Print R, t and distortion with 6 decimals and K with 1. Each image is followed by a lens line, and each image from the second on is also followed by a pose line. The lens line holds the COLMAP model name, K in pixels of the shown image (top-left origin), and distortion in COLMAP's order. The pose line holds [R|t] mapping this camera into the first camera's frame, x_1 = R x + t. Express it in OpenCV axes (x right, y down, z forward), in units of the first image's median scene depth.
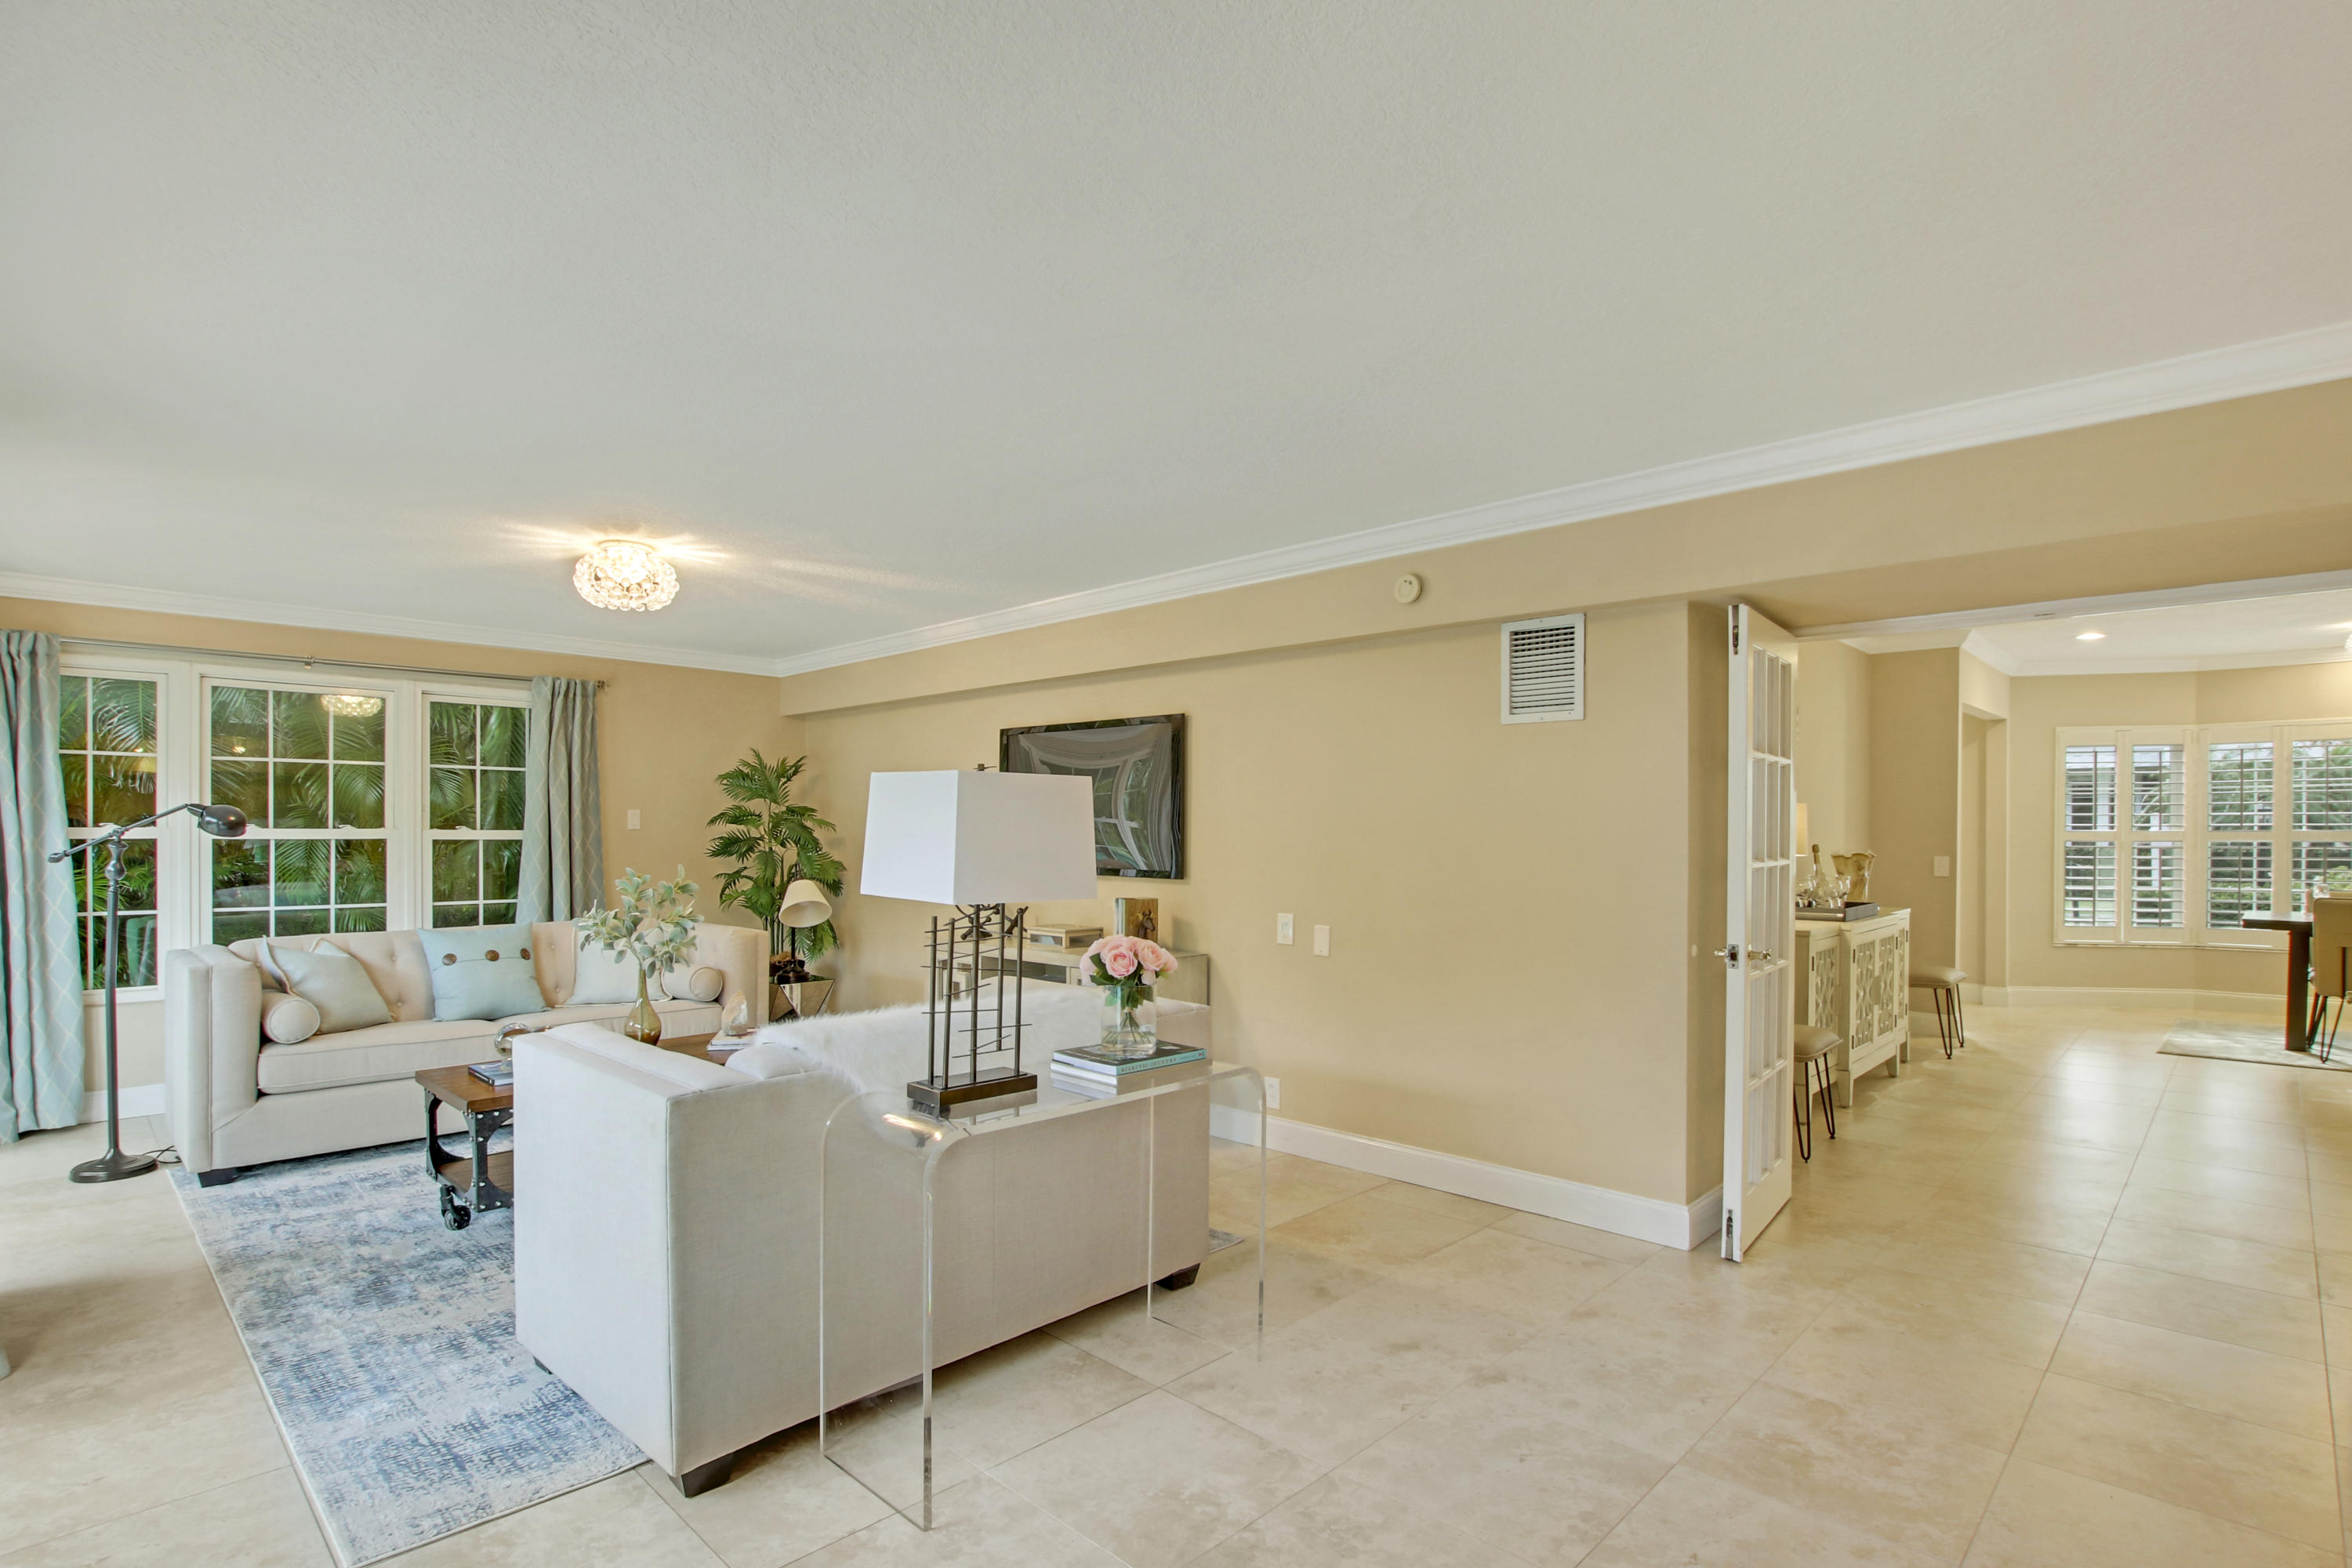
lens RADIAL K [[1157.1, 0, 1177.4], [0, 1157.1, 864.0], [0, 0, 1]] dist [-0.028000, -0.000087]
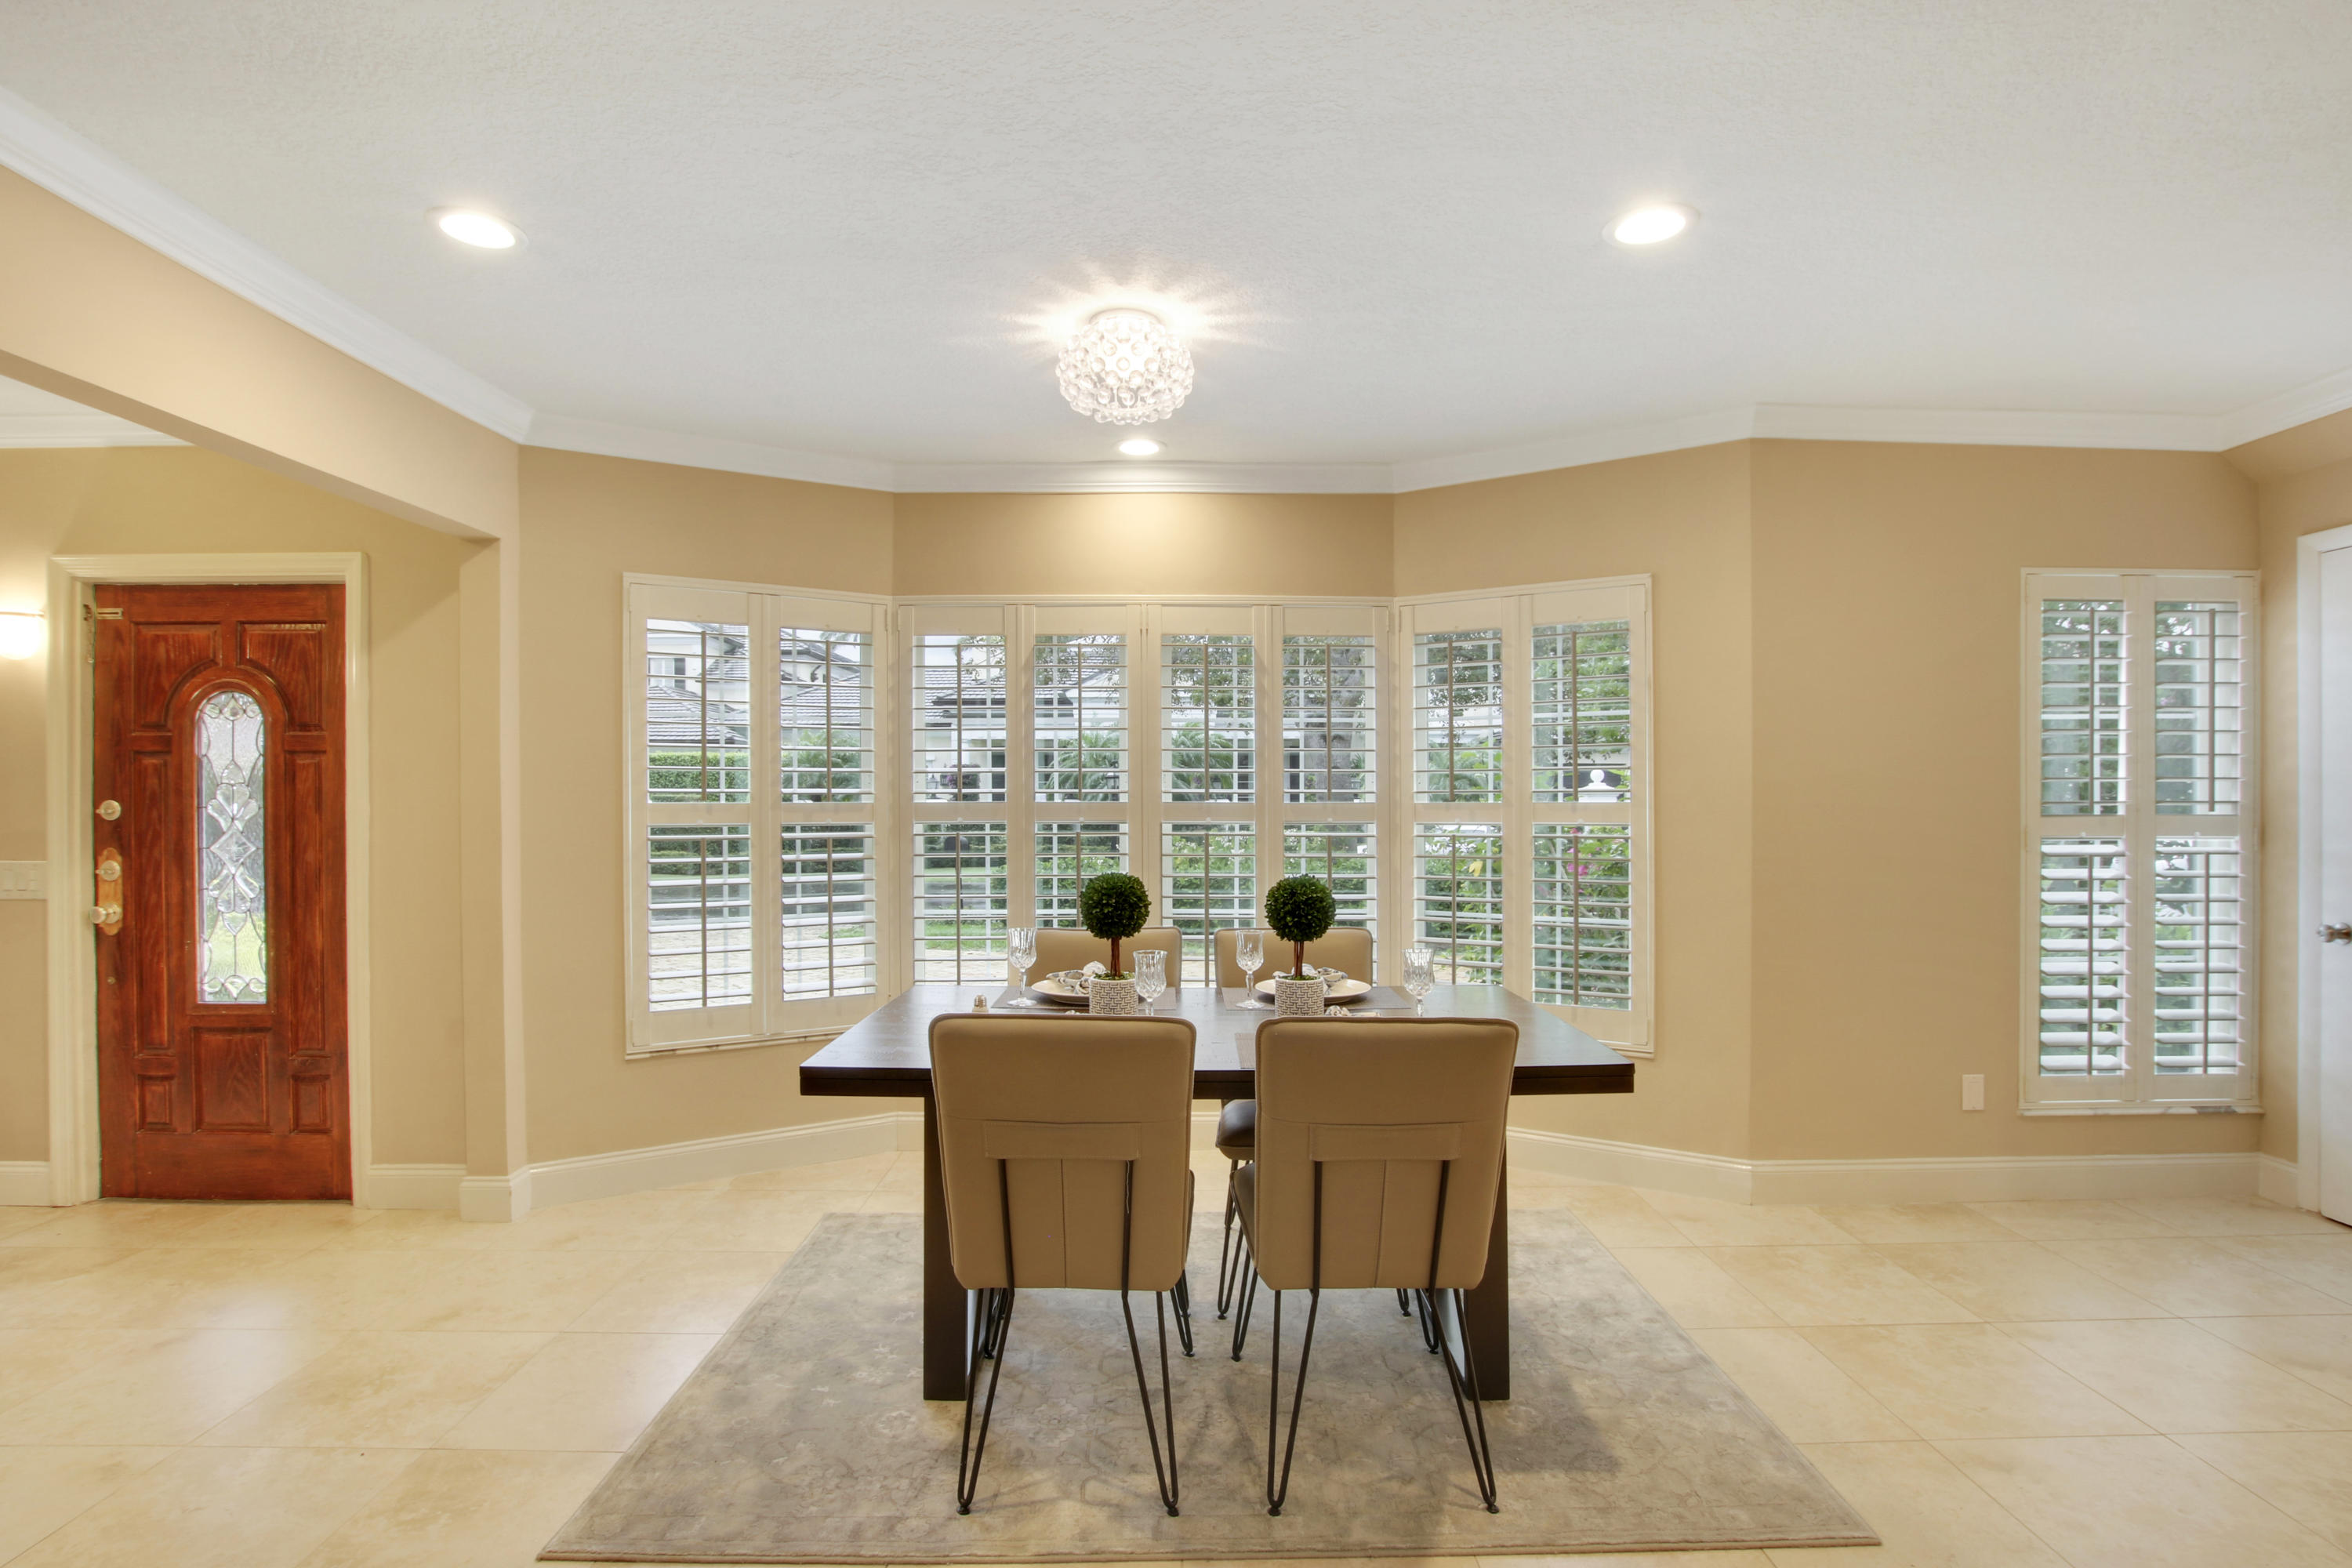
lens RADIAL K [[1125.7, 0, 1180.4], [0, 1125.7, 803.8], [0, 0, 1]] dist [-0.037039, 0.009222]
pose [[0.705805, -0.005582, 0.708384, 0.629718], [0.017815, 0.999793, -0.009872, -0.020945], [-0.708182, 0.019588, 0.705758, 0.547284]]
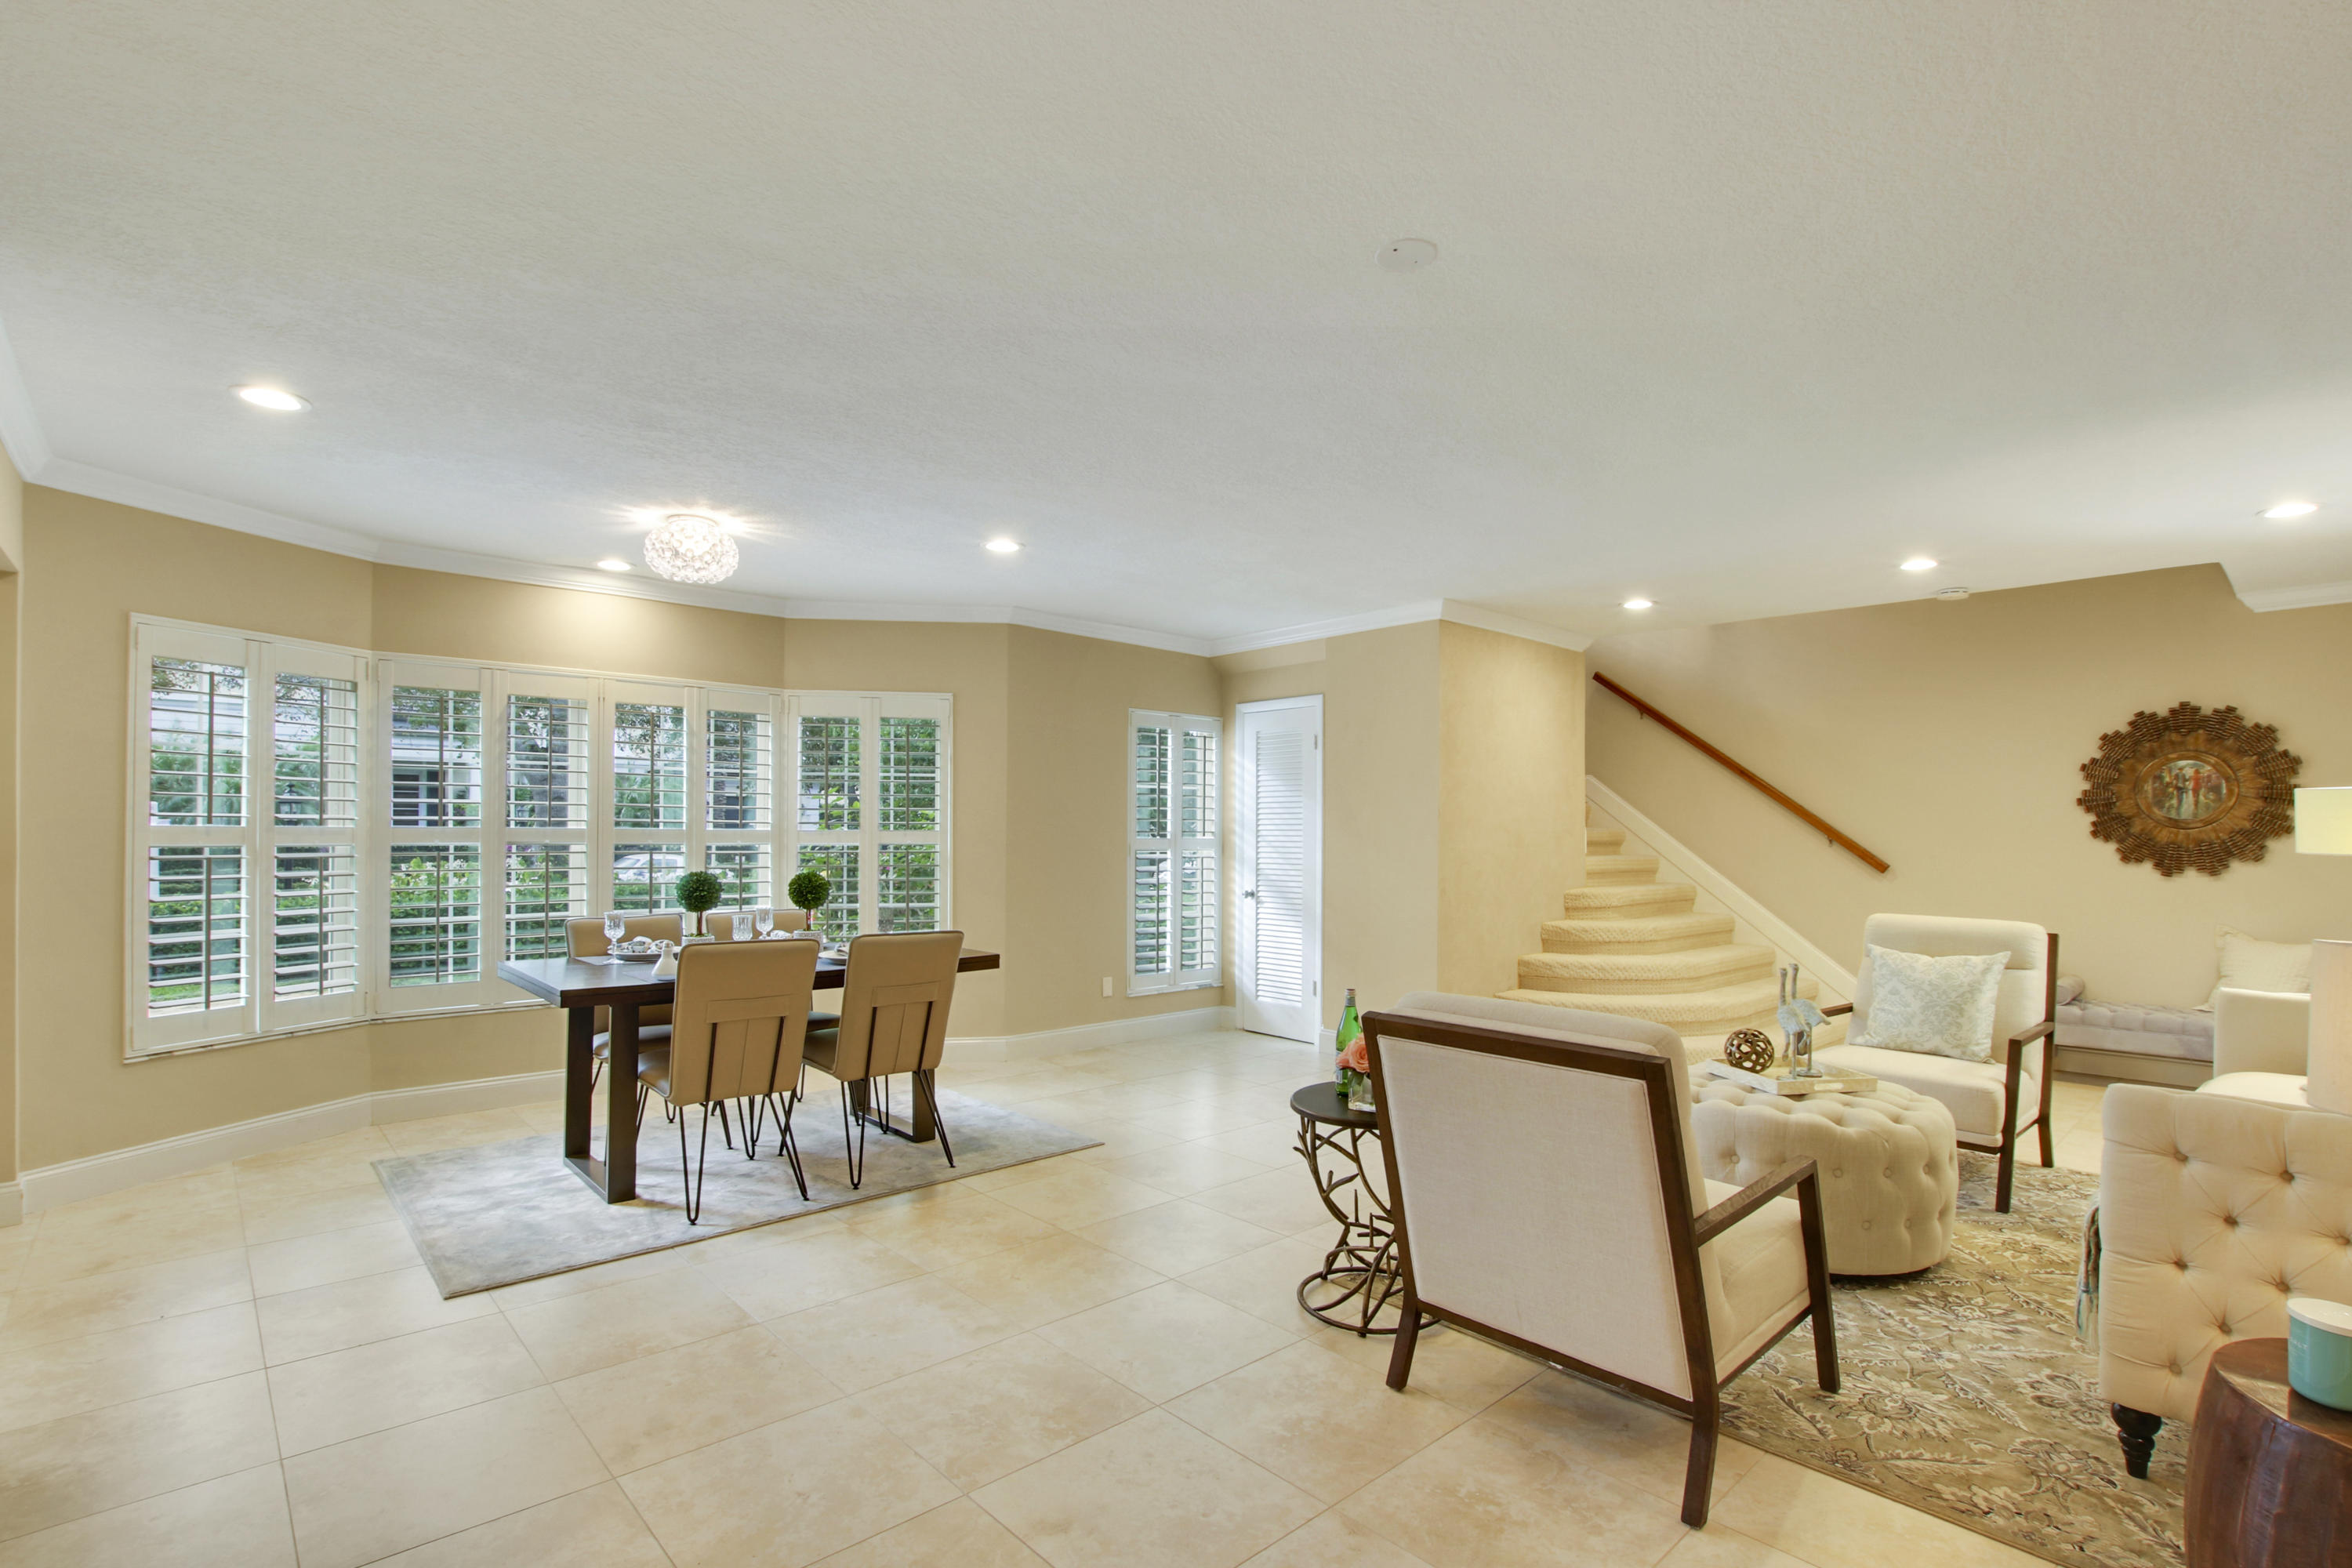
lens RADIAL K [[1112.1, 0, 1176.6], [0, 1112.1, 817.6], [0, 0, 1]] dist [-0.038402, 0.007338]
pose [[0.047101, 0.012606, 0.998811, 0.341999], [0.017574, 0.999755, -0.013447, -0.018652], [-0.998736, 0.018186, 0.046868, 0.544502]]
